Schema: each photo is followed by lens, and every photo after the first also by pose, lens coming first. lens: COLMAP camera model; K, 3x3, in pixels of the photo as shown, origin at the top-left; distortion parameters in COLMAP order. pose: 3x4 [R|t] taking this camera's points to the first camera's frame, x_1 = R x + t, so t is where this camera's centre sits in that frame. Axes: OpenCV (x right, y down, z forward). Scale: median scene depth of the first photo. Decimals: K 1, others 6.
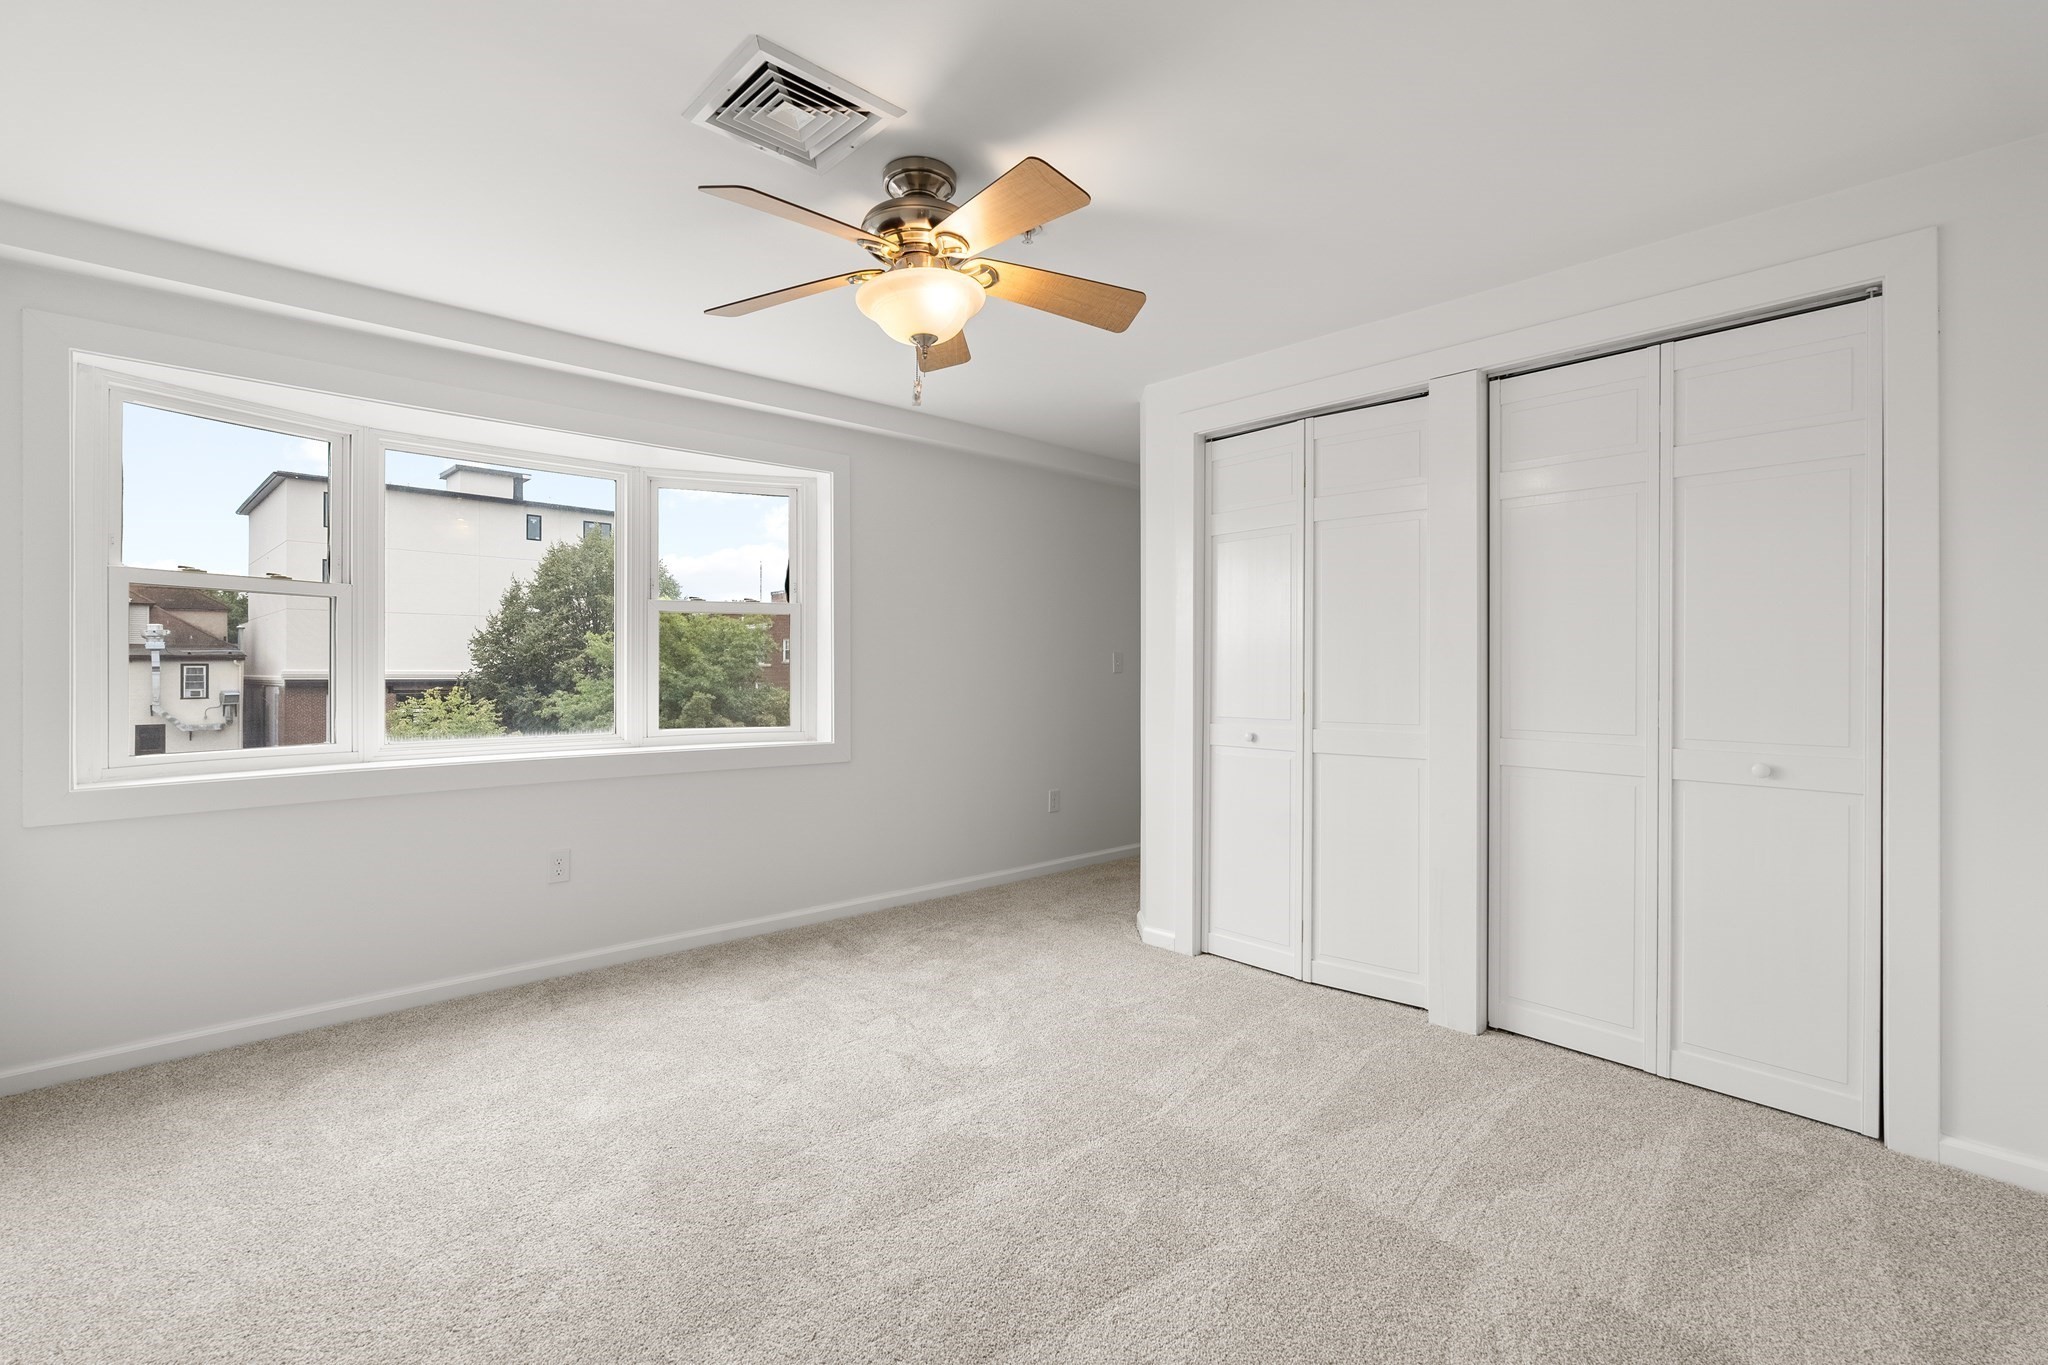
lens RADIAL K [[1011.9, 0, 1105.9], [0, 1011.9, 690.9], [0, 0, 1]] dist [-0.002096, 0.000443]
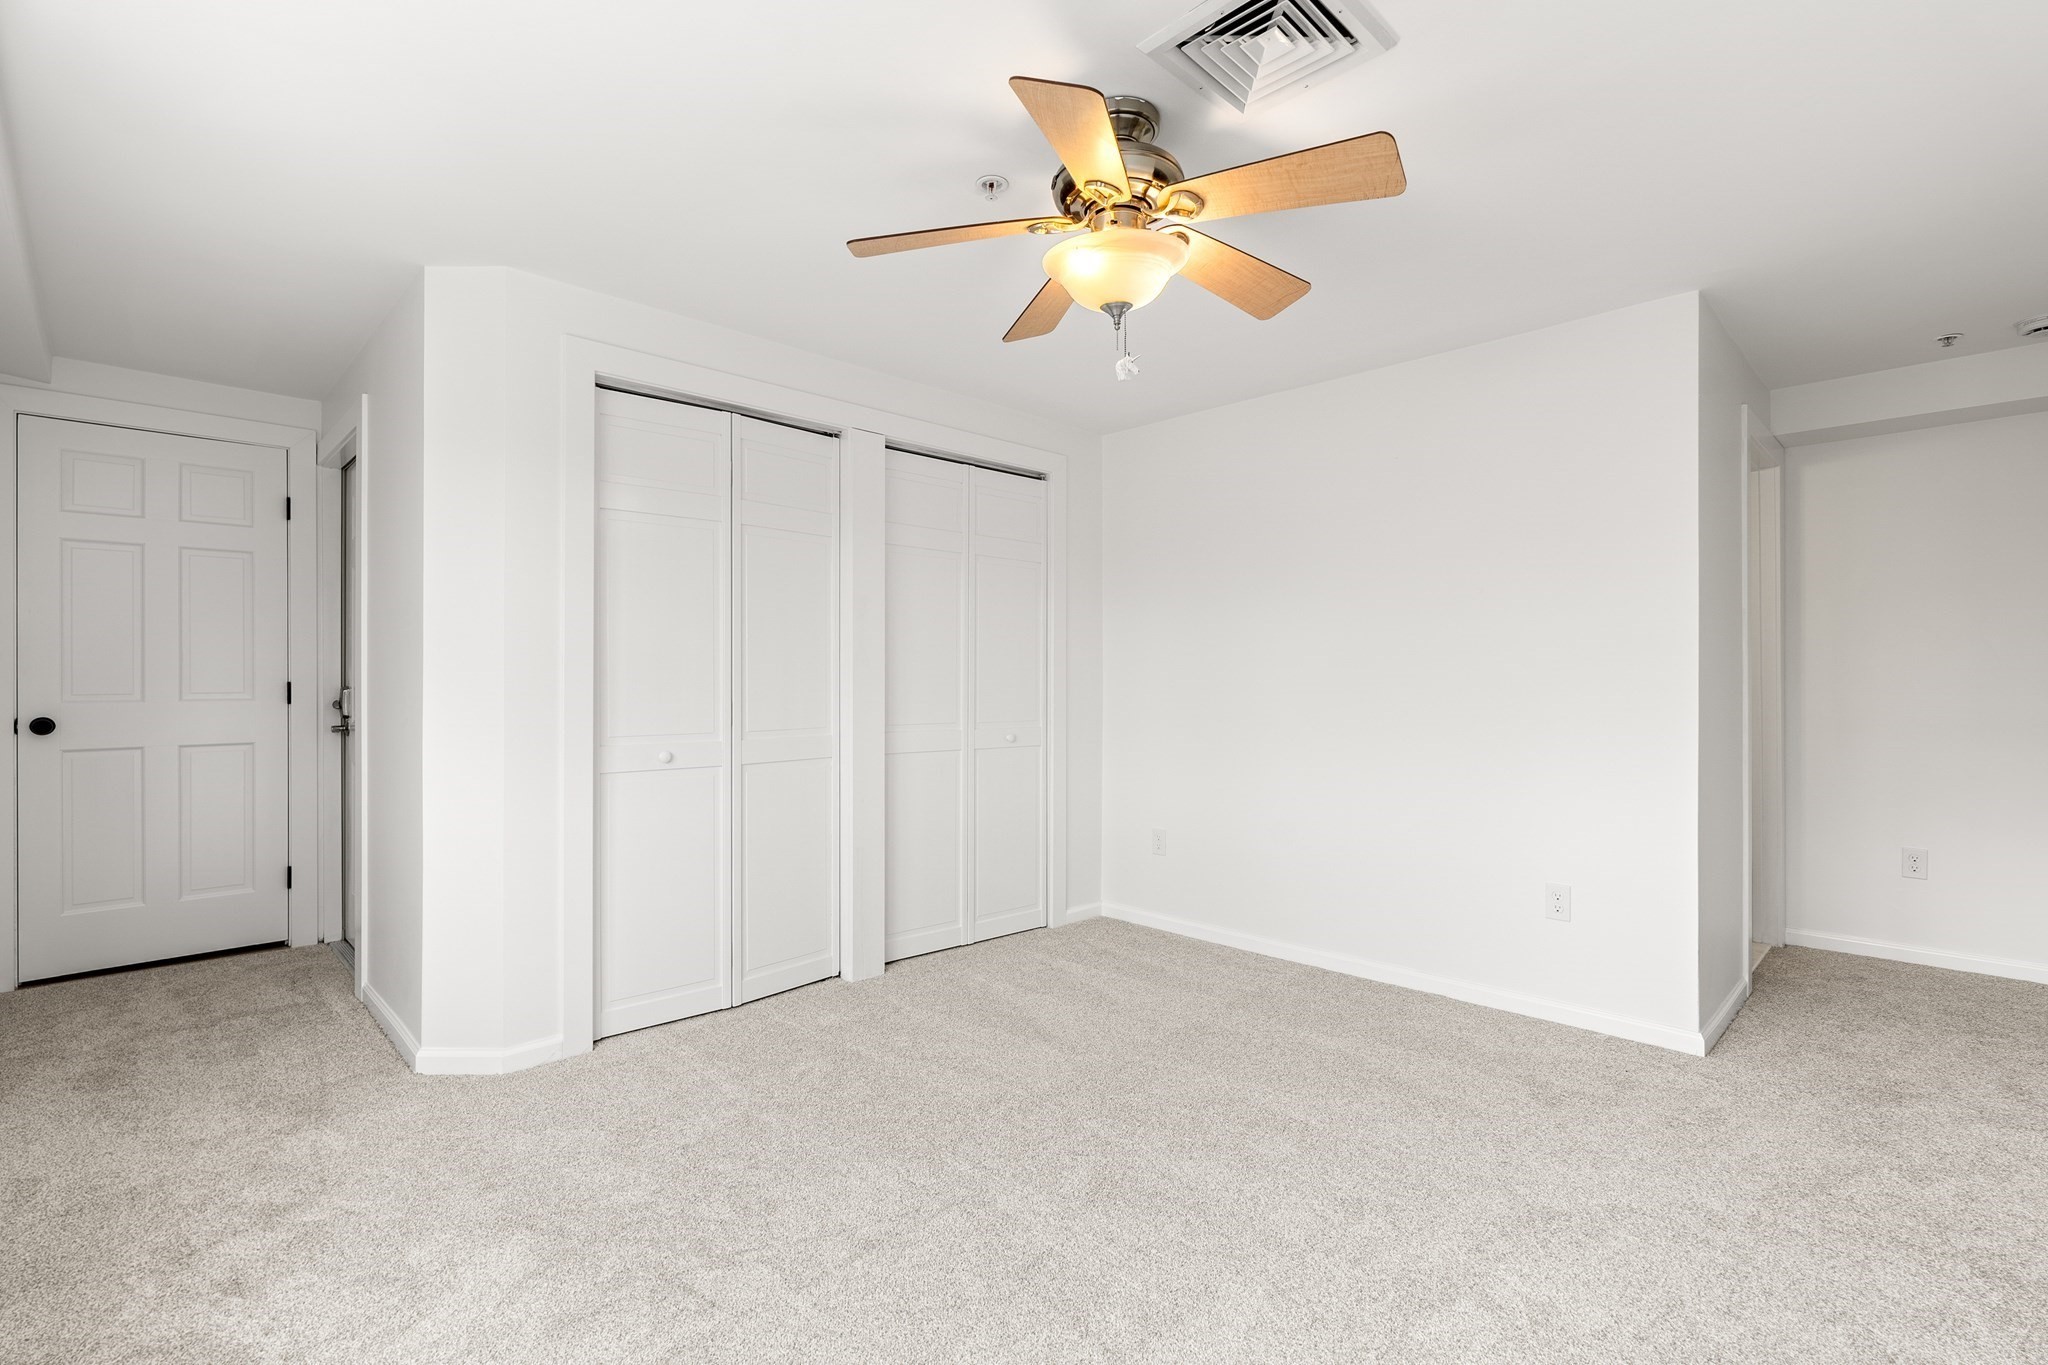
lens RADIAL K [[933.6, 0, 1014.1], [0, 933.6, 691.4], [0, 0, 1]] dist [-0.006356, 0.001463]
pose [[0.001246, -0.019889, 0.999801, -0.770671], [0.023265, 0.999532, 0.019855, -0.023124], [-0.999729, 0.023235, 0.001708, 0.834730]]
